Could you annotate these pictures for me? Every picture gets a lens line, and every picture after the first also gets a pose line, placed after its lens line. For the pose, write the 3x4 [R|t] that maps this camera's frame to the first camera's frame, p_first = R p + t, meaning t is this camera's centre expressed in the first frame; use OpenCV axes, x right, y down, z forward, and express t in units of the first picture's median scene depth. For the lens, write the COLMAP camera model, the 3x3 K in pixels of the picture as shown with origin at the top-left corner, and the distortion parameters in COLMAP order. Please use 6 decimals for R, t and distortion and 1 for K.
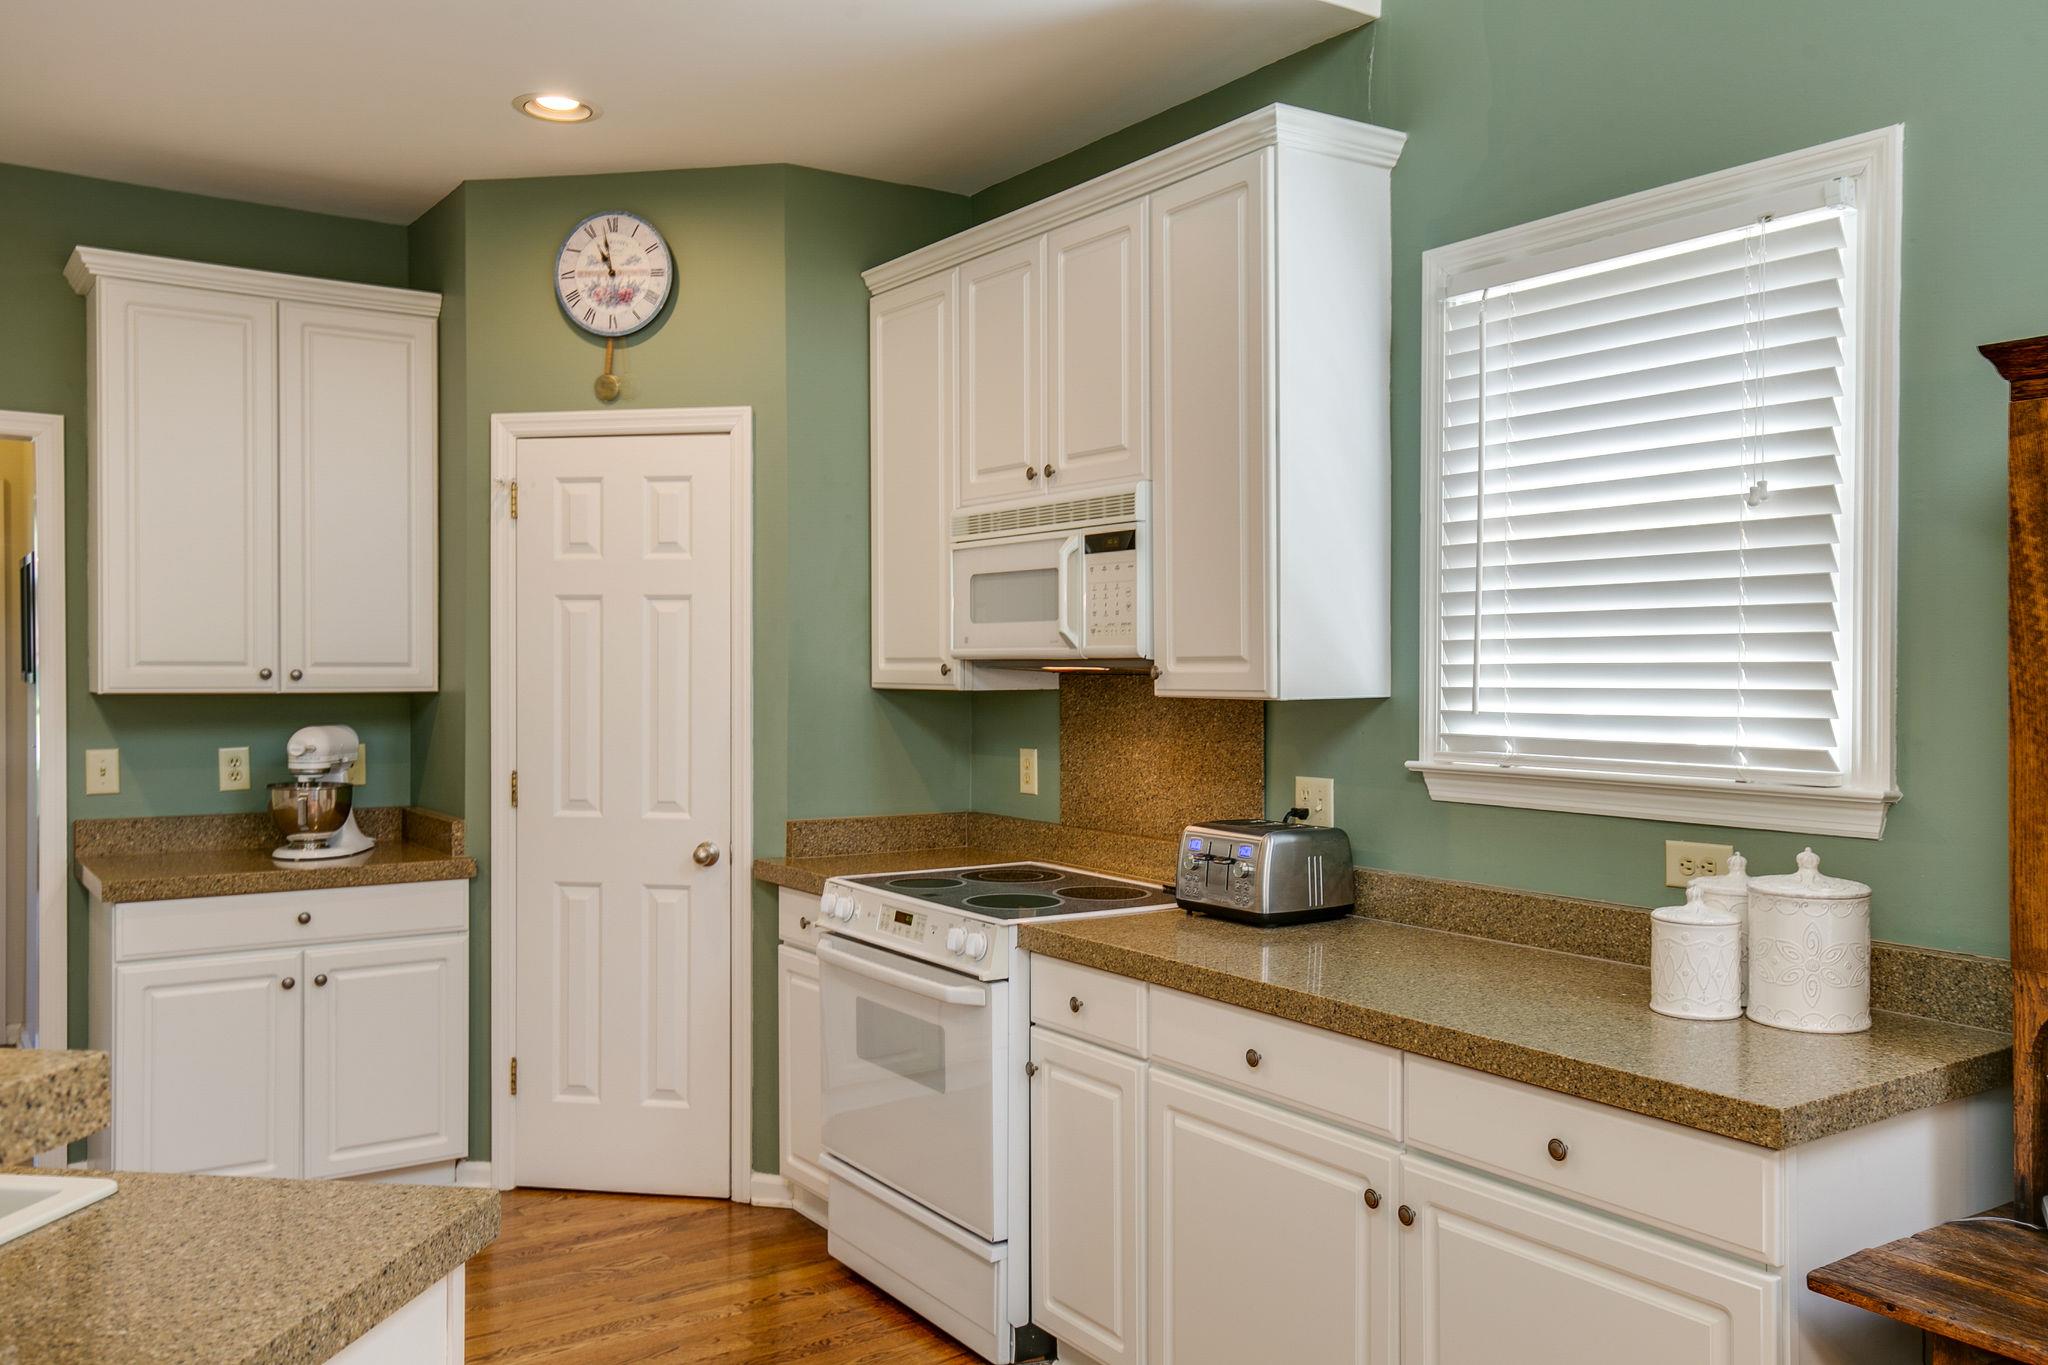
lens RADIAL K [[1628.2, 0, 1036.3], [0, 1628.2, 683.5], [0, 0, 1]] dist [0.027564, 0.019155]
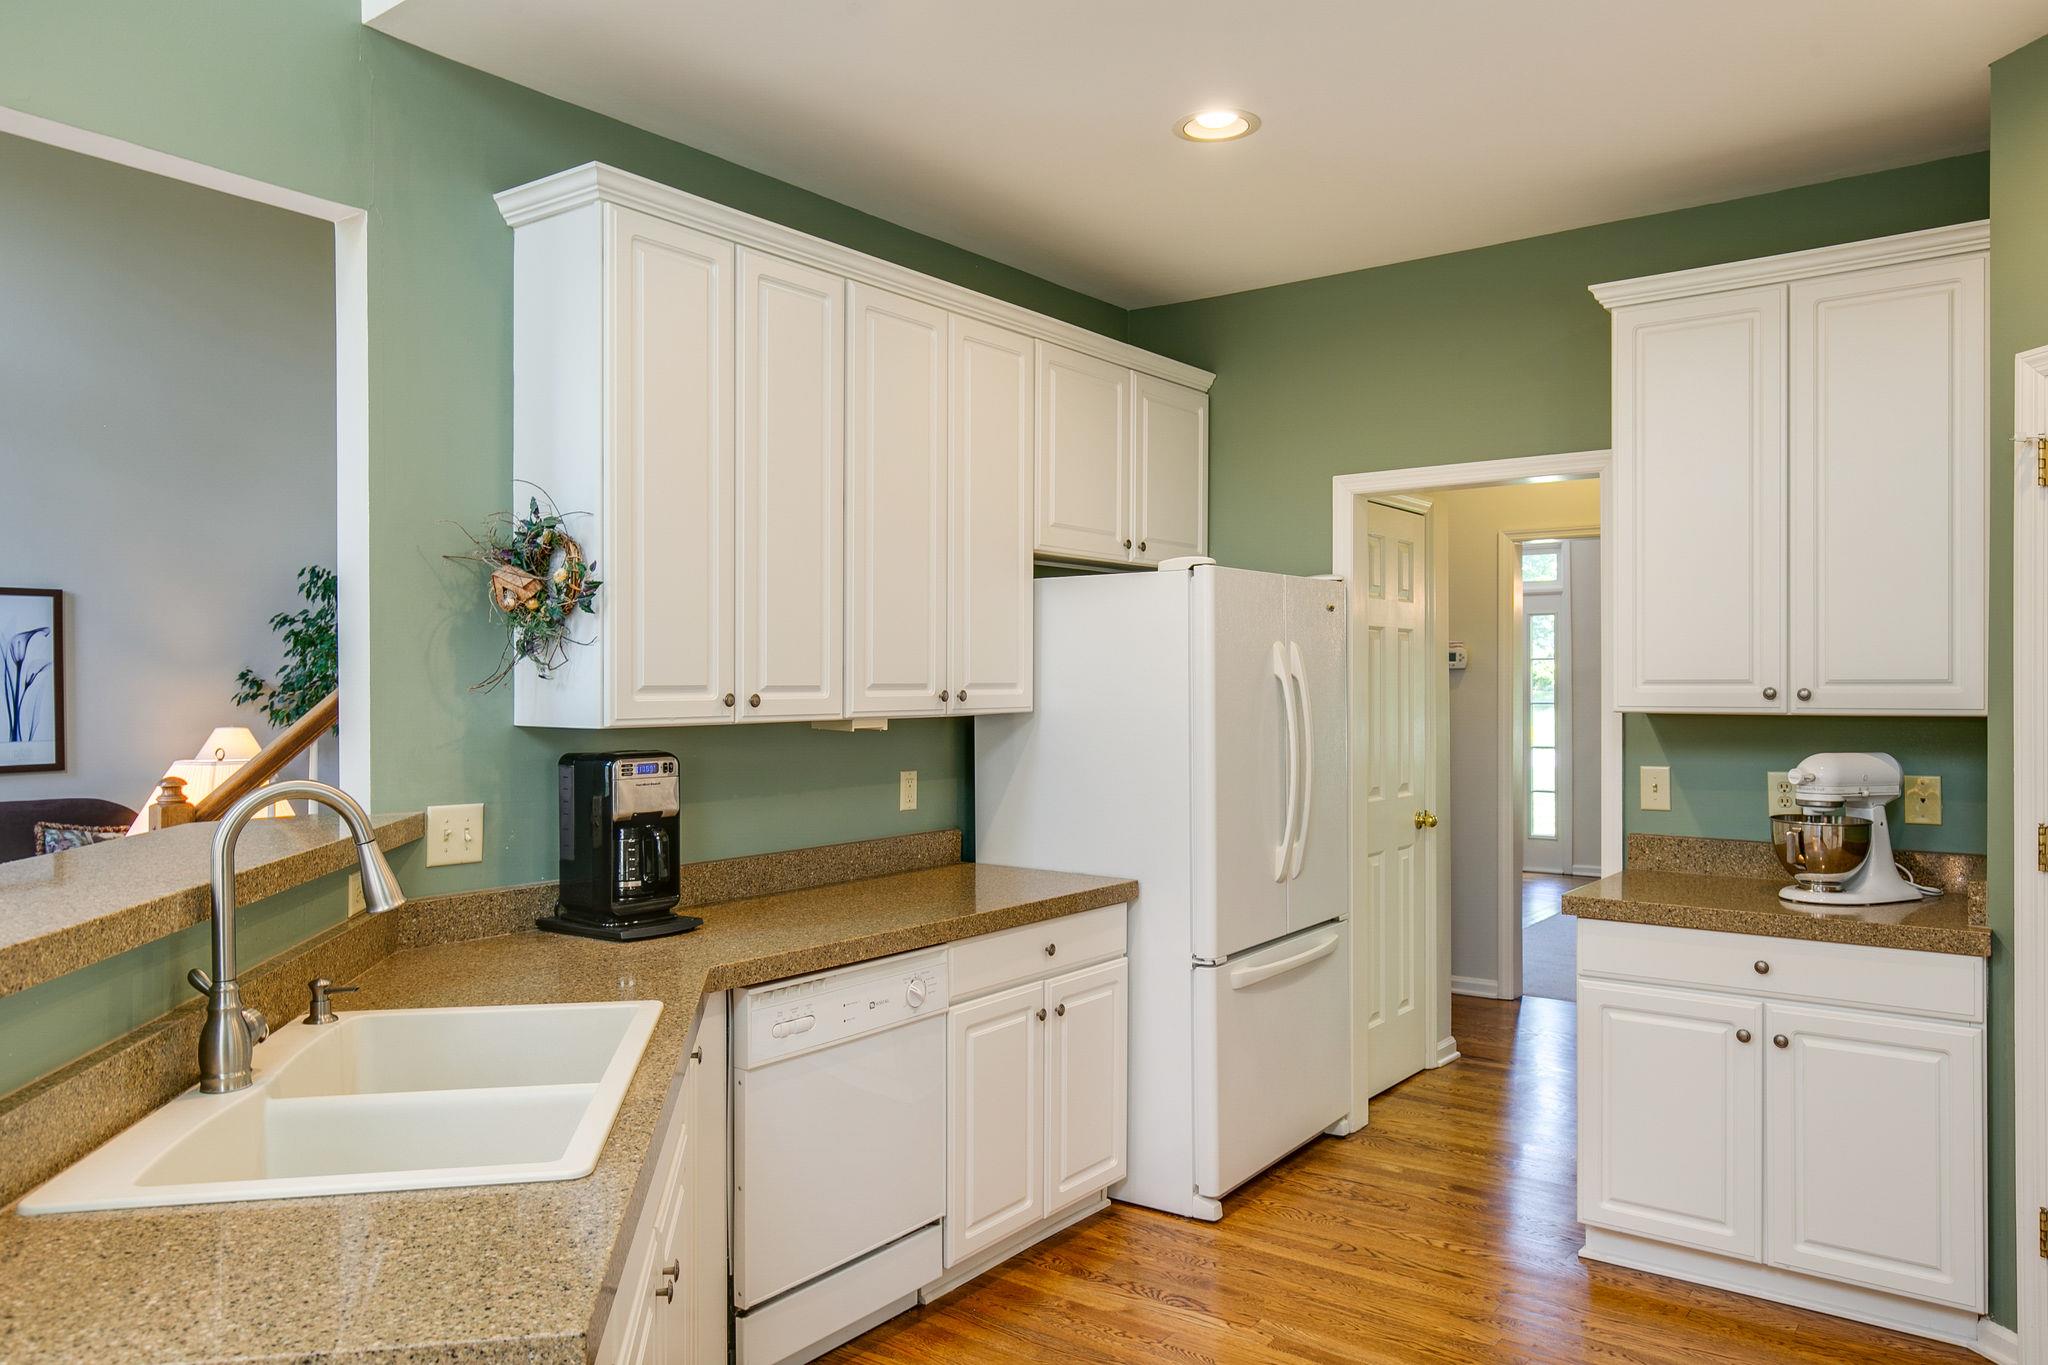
lens RADIAL K [[1423.0, 0, 1024.4], [0, 1423.0, 691.6], [0, 0, 1]] dist [0.009250, -0.000410]
pose [[0.331664, 0.001819, -0.943396, 0.143149], [-0.007901, 0.999968, -0.000850, -0.002827], [0.943364, 0.007736, 0.331668, 0.339985]]
